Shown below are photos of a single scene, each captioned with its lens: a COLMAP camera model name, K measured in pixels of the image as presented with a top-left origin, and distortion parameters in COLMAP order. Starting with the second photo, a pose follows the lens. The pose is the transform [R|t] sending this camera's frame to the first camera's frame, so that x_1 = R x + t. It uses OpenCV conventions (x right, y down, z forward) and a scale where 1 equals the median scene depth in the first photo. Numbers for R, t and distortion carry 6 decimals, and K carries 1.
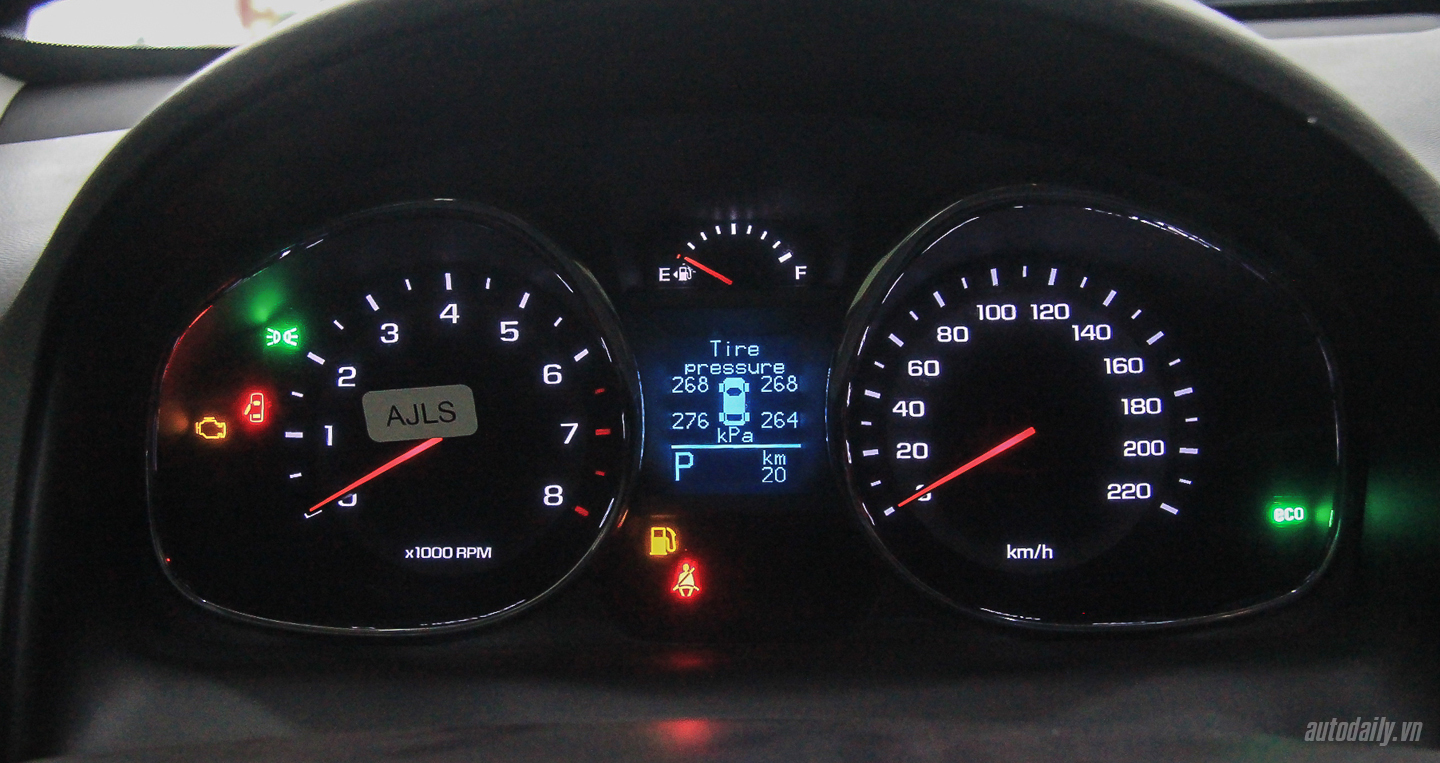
lens RADIAL K [[1702.6, 0, 718.1], [0, 1702.6, 388.1], [0, 0, 1]] dist [-0.093860, 0.000000]
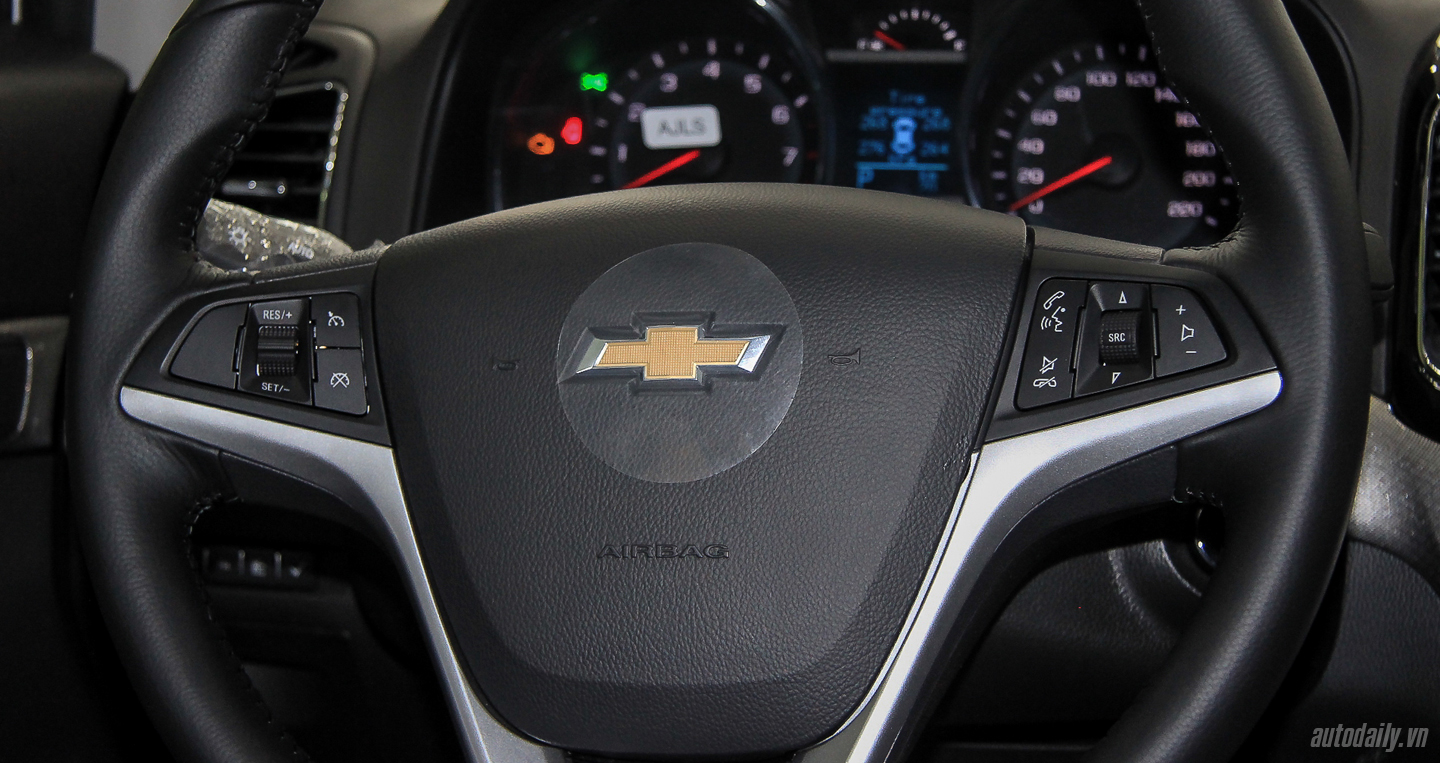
lens RADIAL K [[3512.2, 0, 718.6], [0, 3512.2, 380.1], [0, 0, 1]] dist [0.087685, 0.000000]
pose [[0.975613, 0.046028, -0.214620, 0.487218], [-0.050719, 0.998578, -0.016399, 0.262395], [0.213560, 0.026885, 0.976560, -1.843246]]
